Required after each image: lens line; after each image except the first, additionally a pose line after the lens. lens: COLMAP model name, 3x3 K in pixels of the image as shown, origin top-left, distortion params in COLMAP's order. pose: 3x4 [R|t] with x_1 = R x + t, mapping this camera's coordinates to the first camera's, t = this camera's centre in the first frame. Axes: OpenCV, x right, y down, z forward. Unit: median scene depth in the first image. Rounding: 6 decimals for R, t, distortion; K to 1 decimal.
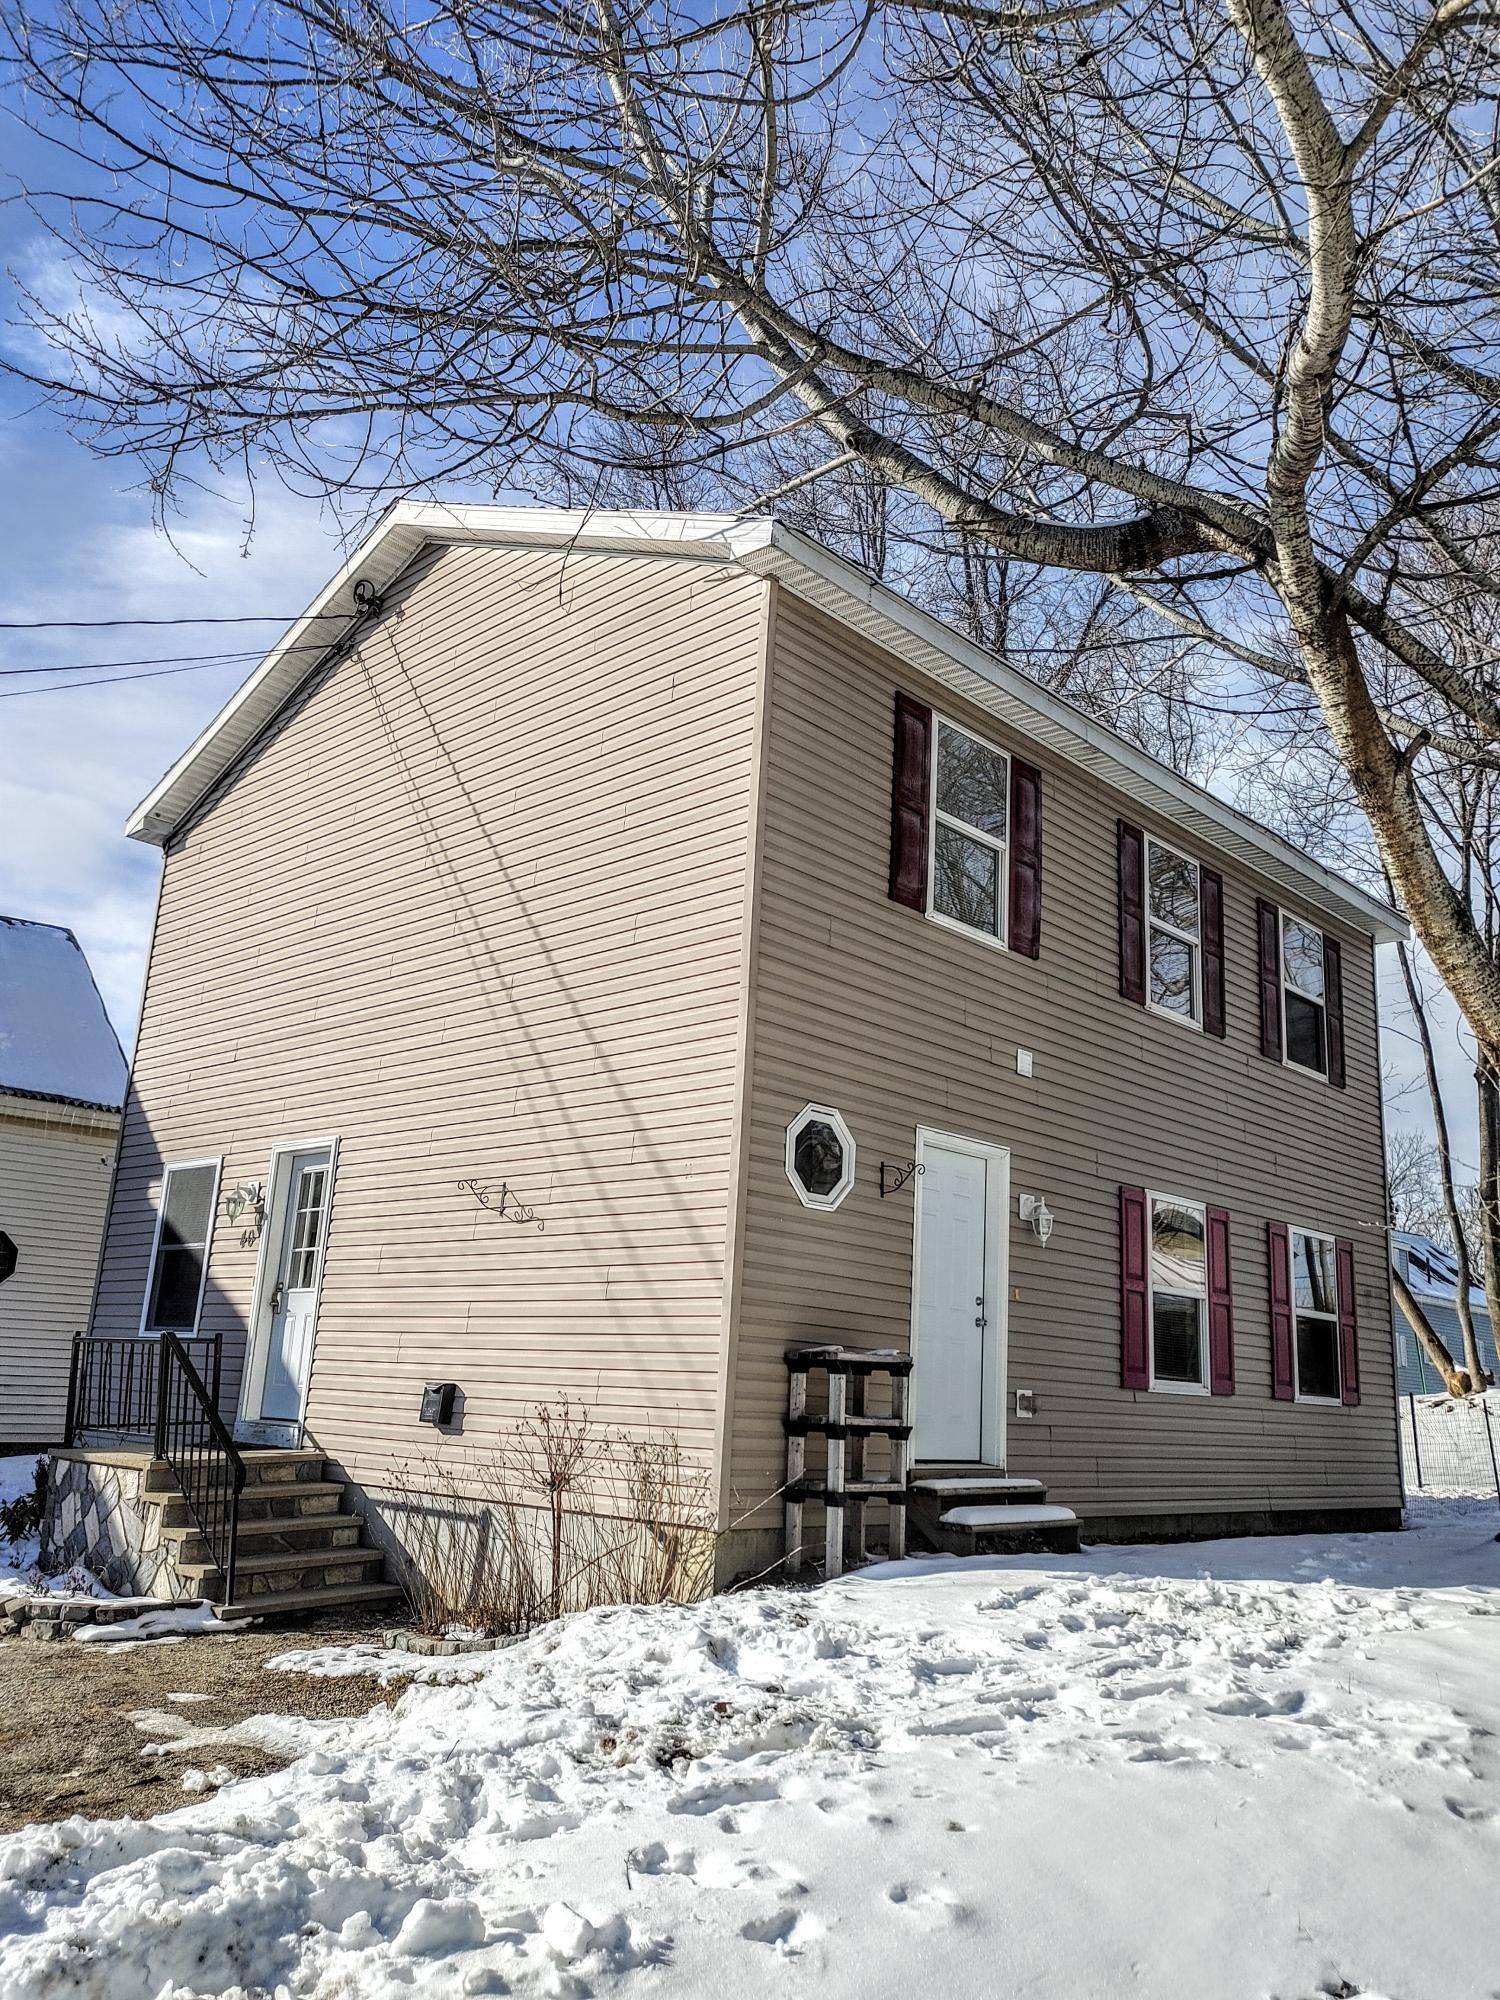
lens RADIAL K [[1520.2, 0, 750.0], [0, 1520.2, 1000.0], [0, 0, 1]] dist [0.036423, 0.006406]
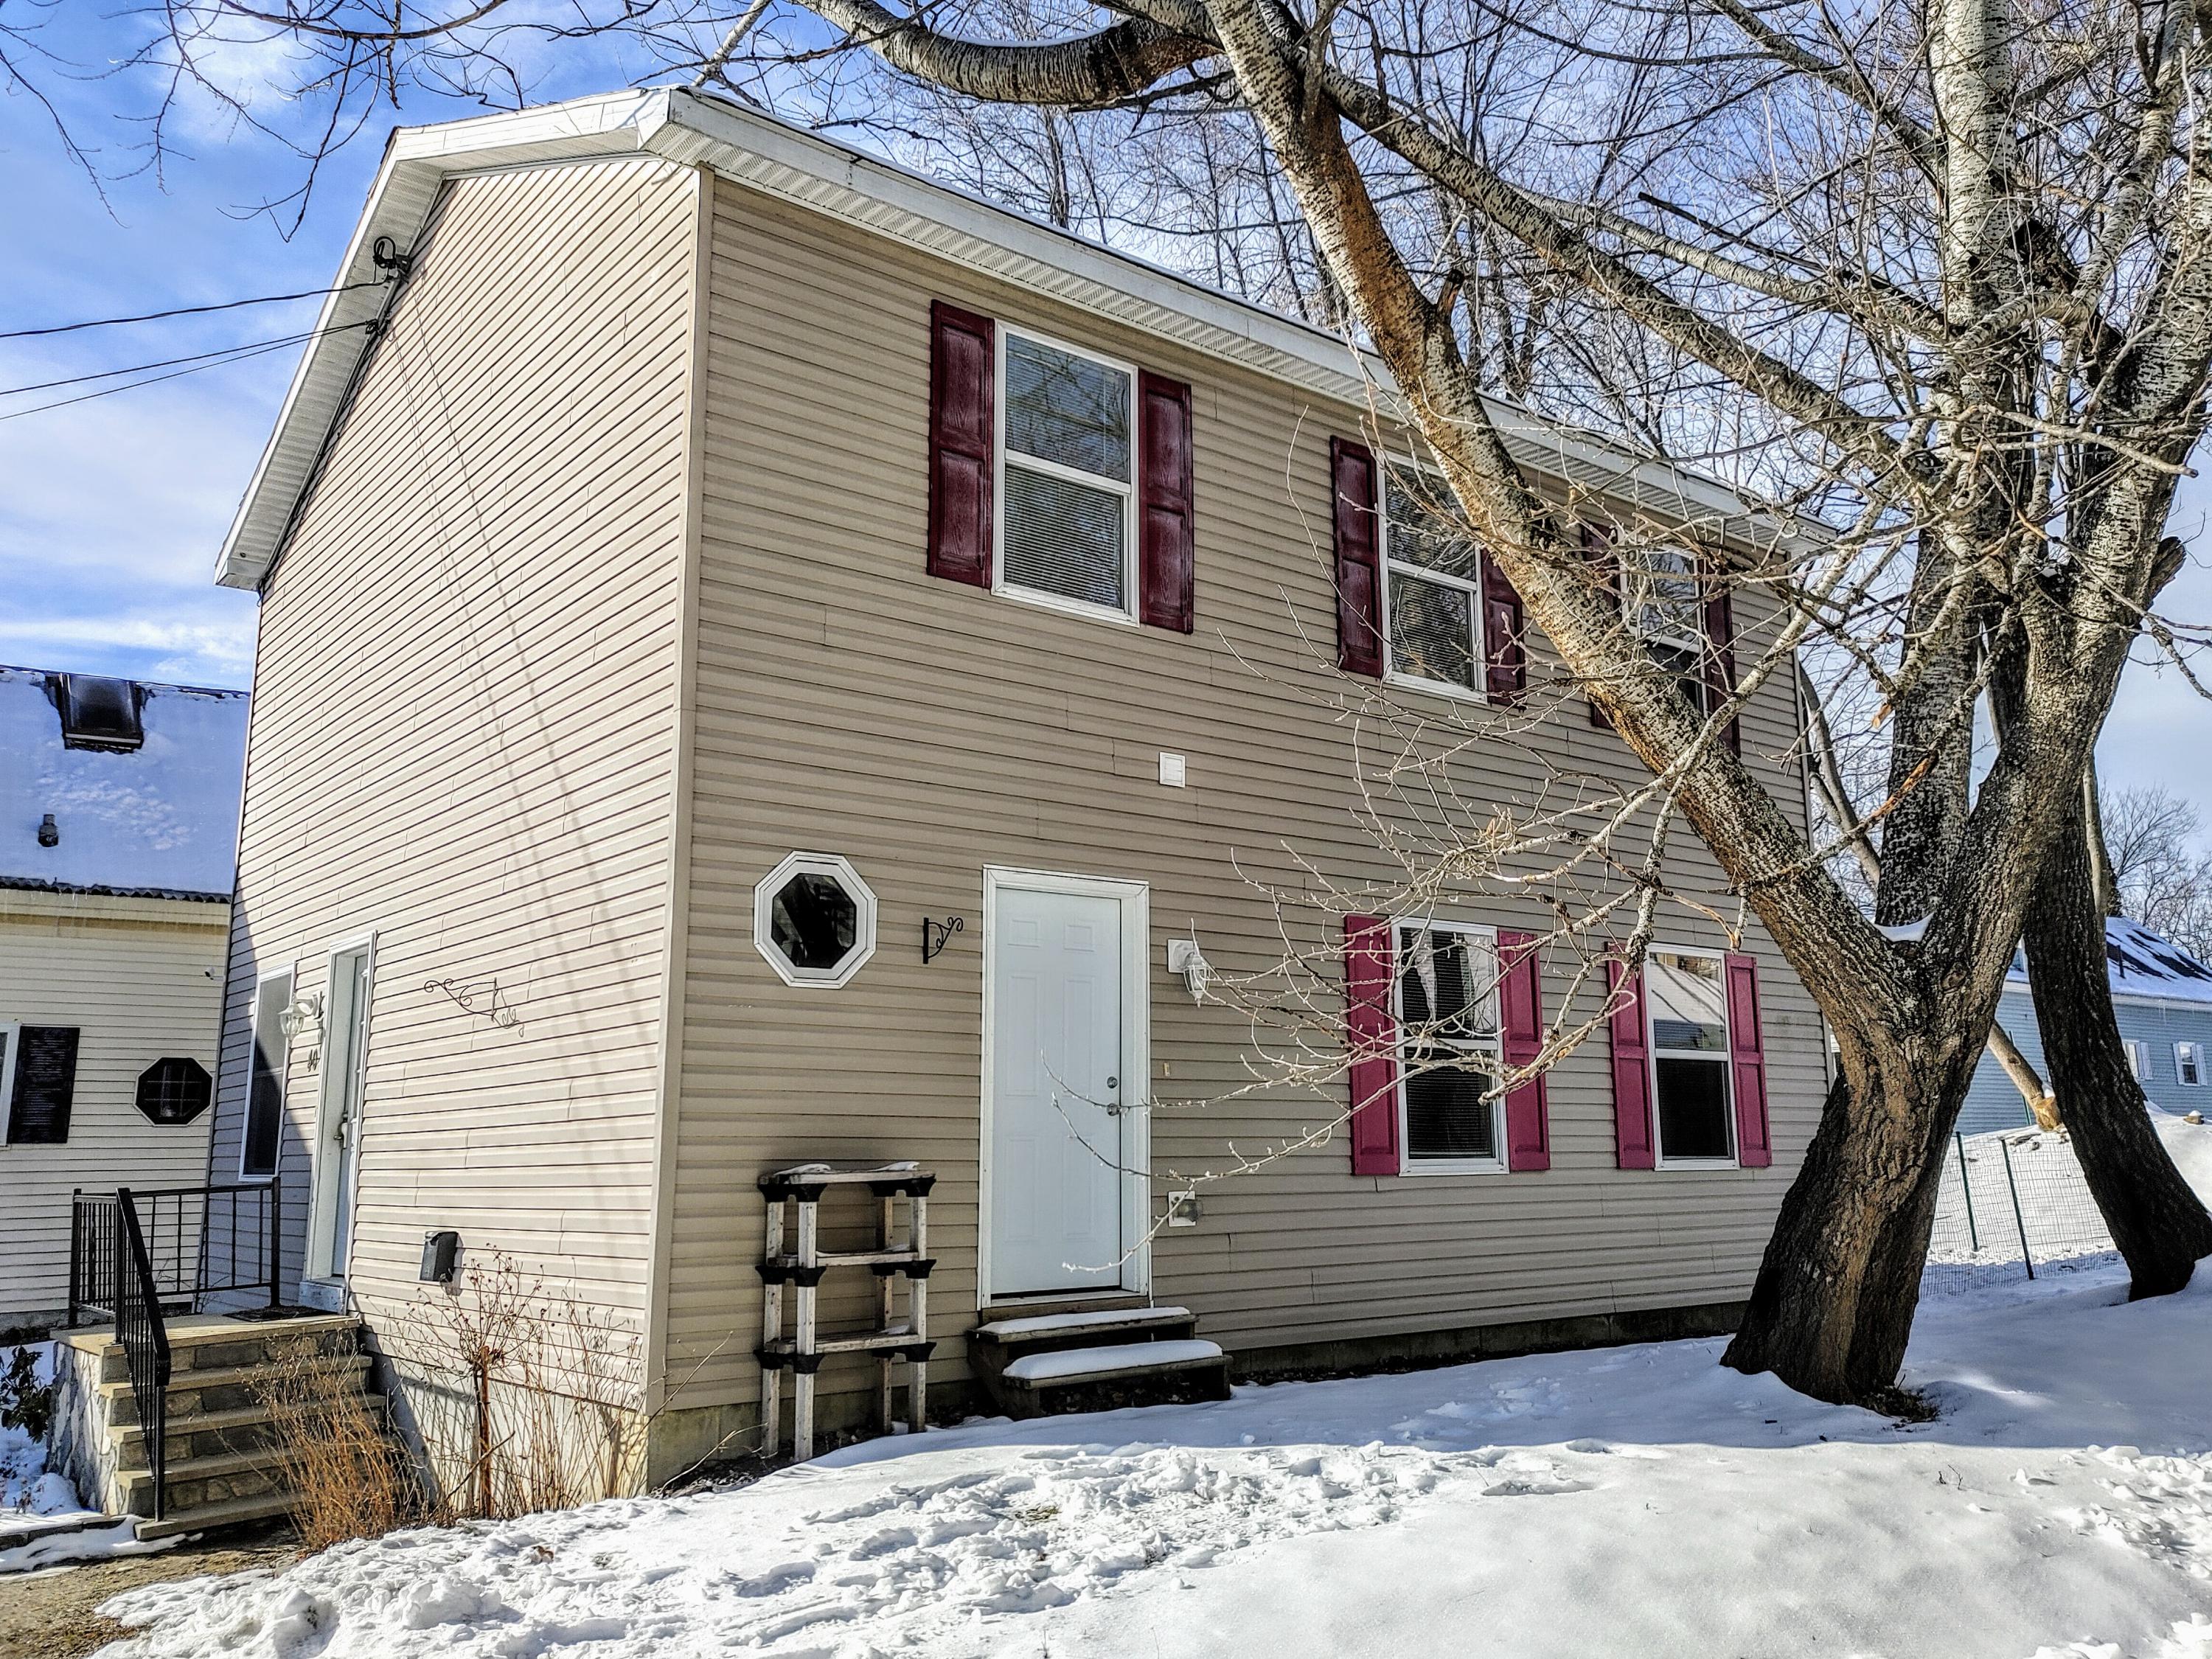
lens RADIAL K [[1801.5, 0, 1116.6], [0, 1801.5, 801.2], [0, 0, 1]] dist [0.040565, -0.018728]
pose [[0.990021, -0.085285, -0.112186, 0.267599], [0.091099, 0.994696, 0.047752, 0.011740], [0.107518, -0.057495, 0.992539, 0.098285]]
